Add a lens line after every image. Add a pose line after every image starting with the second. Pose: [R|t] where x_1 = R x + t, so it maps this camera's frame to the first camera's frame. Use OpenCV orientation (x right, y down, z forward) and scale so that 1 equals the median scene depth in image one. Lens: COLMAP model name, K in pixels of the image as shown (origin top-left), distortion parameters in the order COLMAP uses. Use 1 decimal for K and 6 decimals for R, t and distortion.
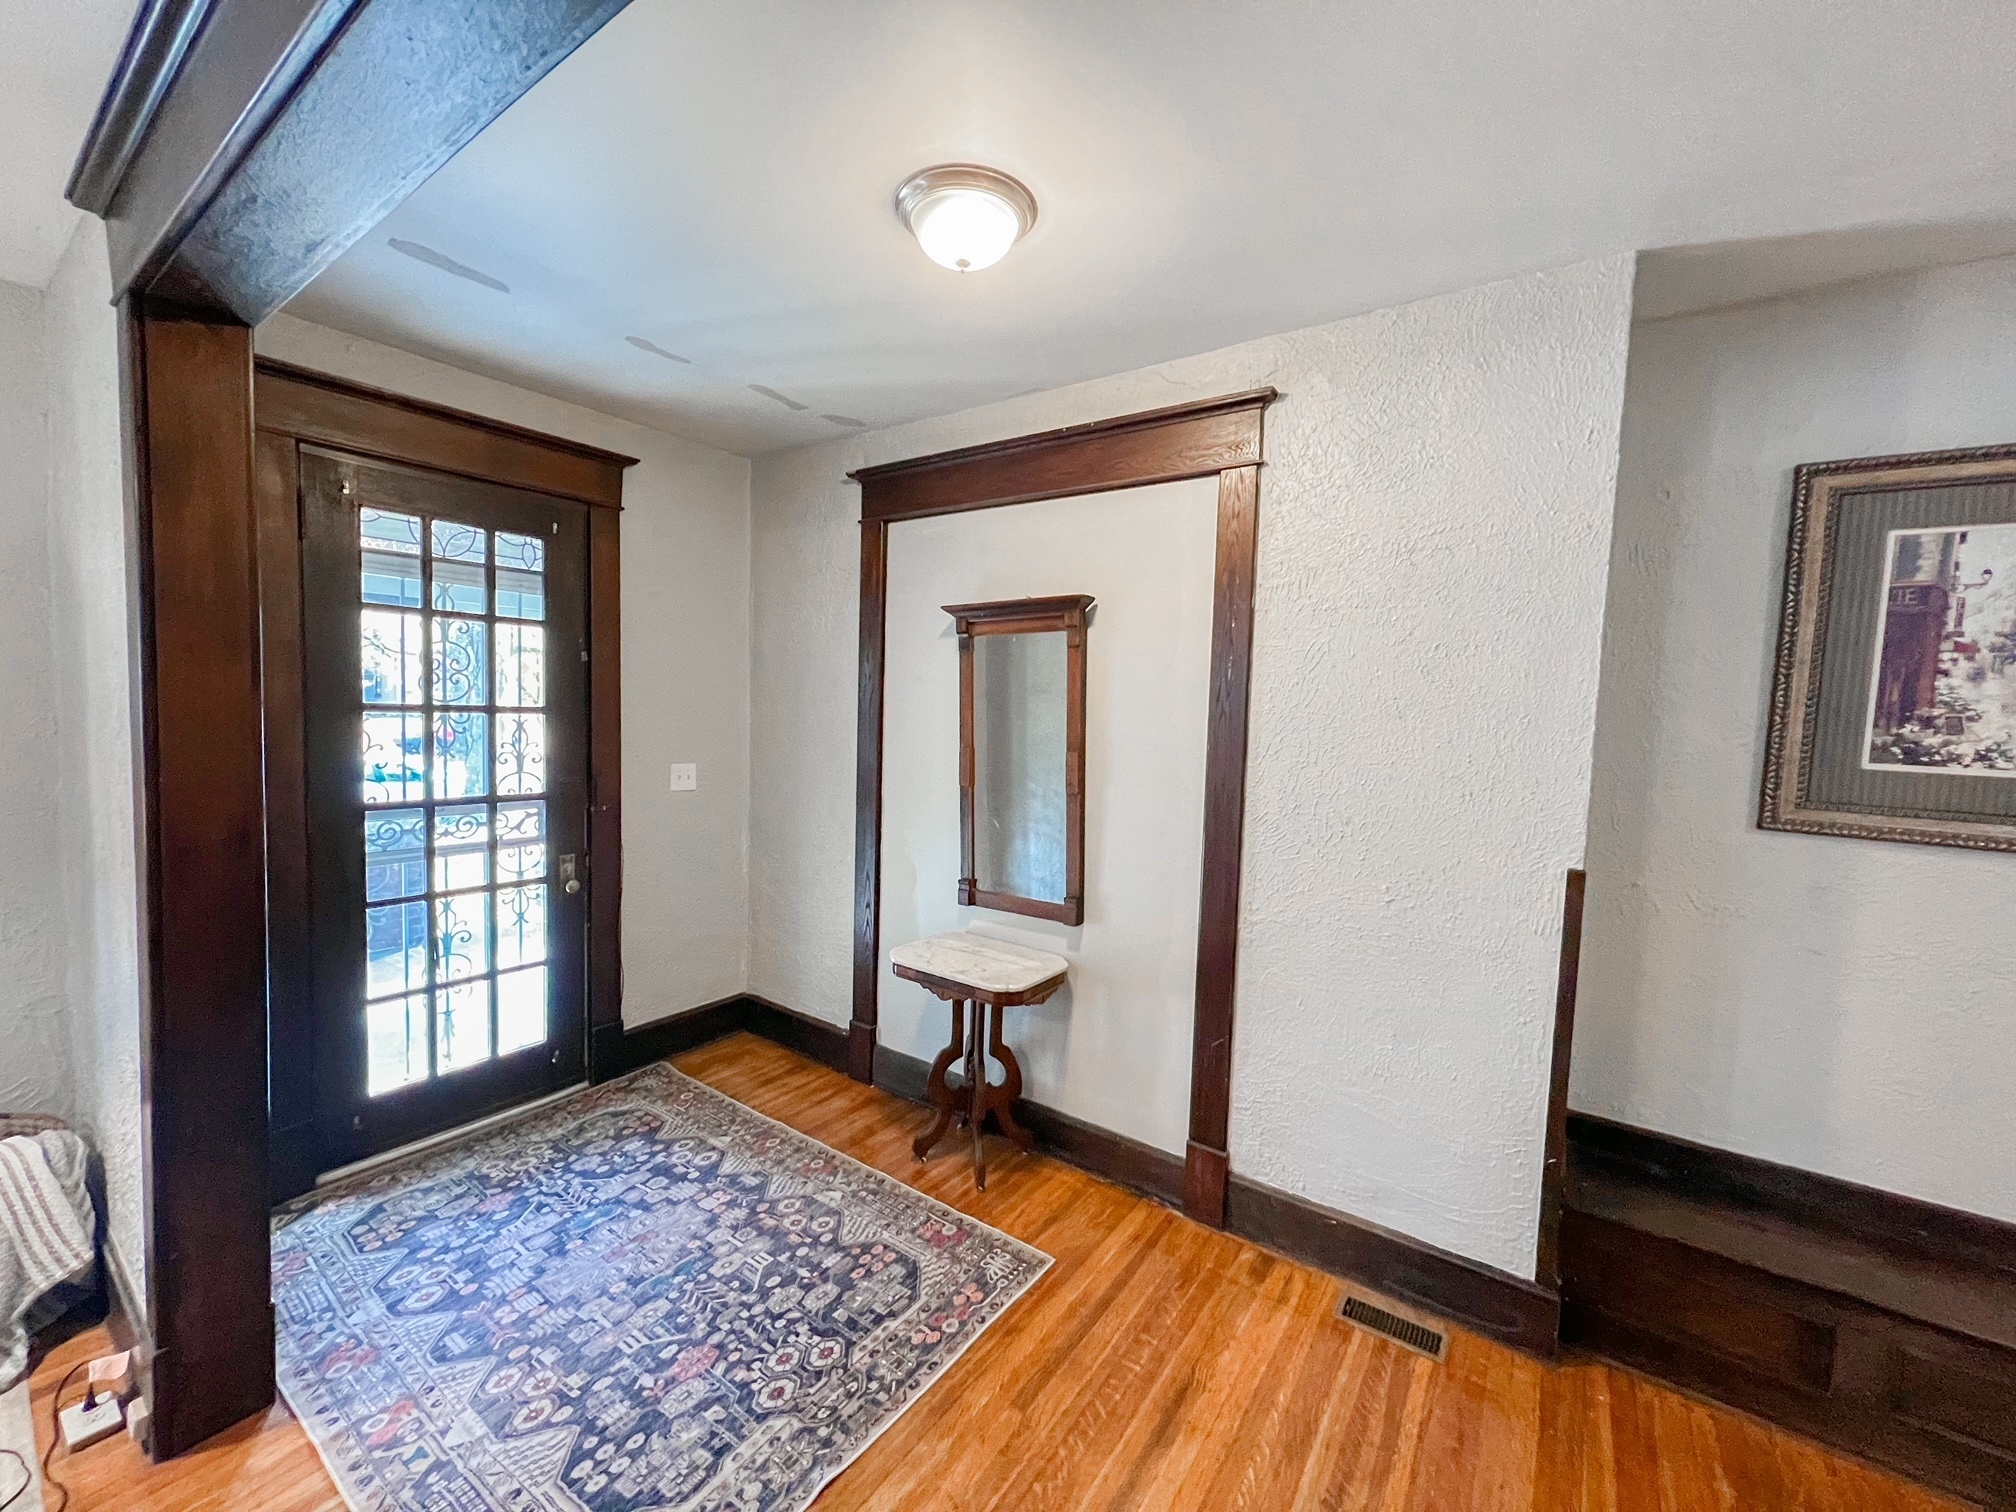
lens RADIAL K [[823.6, 0, 1003.1], [0, 823.6, 755.2], [0, 0, 1]] dist [0.008144, -0.000053]
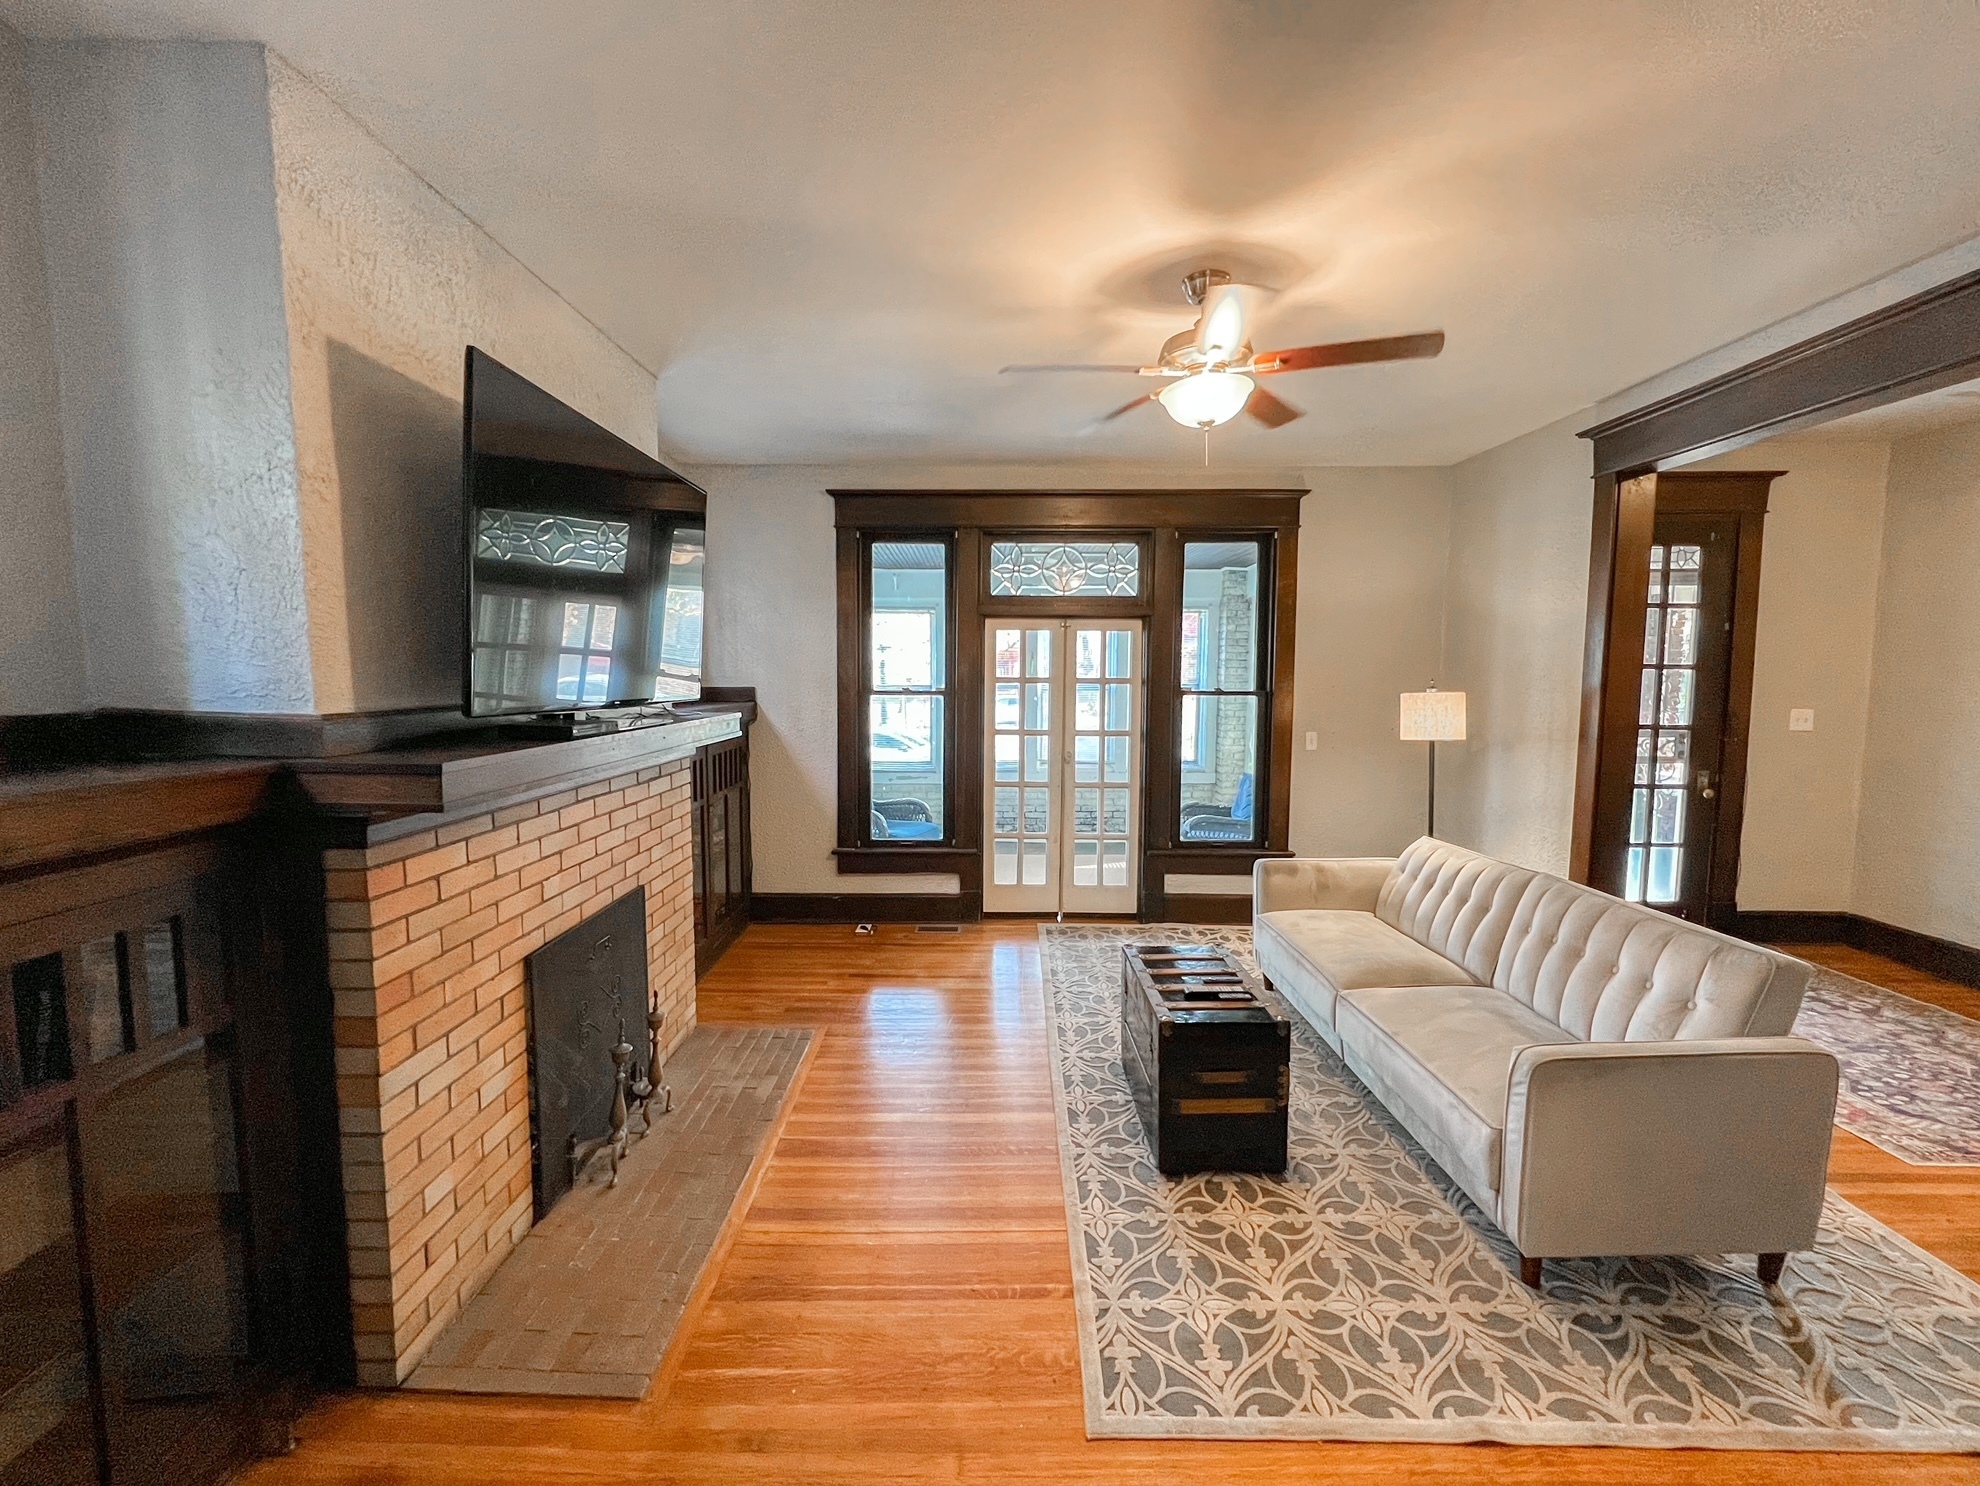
lens RADIAL K [[805.0, 0, 984.1], [0, 805.0, 744.6], [0, 0, 1]] dist [0.001230, 0.000257]
pose [[0.566950, 0.042379, -0.822662, -0.165038], [-0.027077, 0.999095, 0.032808, 0.105884], [0.823307, 0.003674, 0.567584, -1.261824]]
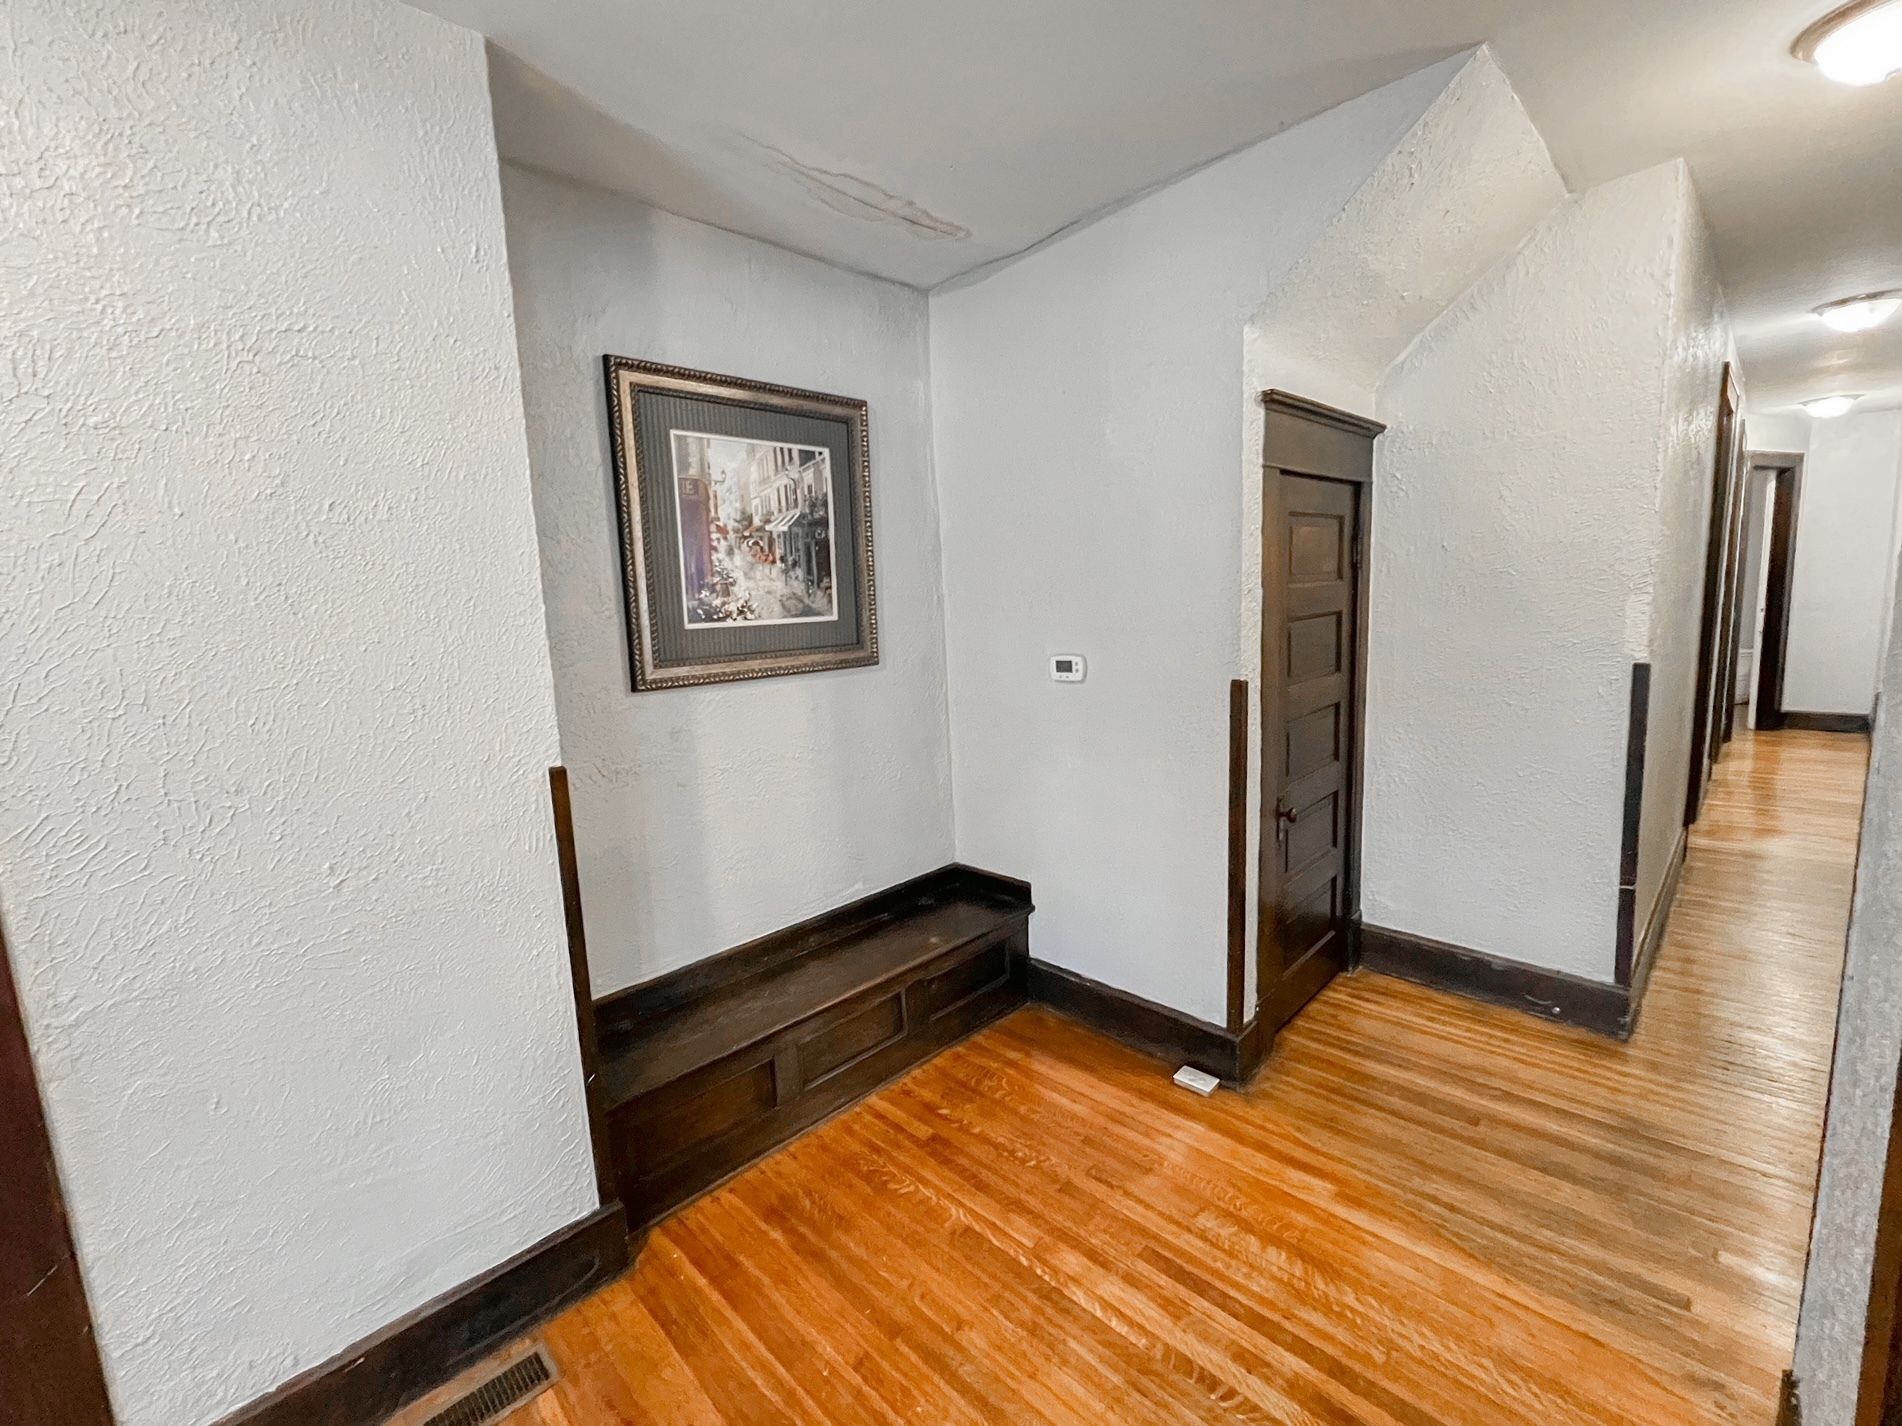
lens RADIAL K [[809.8, 0, 930.0], [0, 809.8, 711.8], [0, 0, 1]] dist [0.000268, 0.000206]
pose [[0.185237, -0.183234, 0.965460, -0.070668], [0.112485, 0.979958, 0.164404, -0.020167], [-0.976235, 0.078146, 0.202136, 0.431720]]
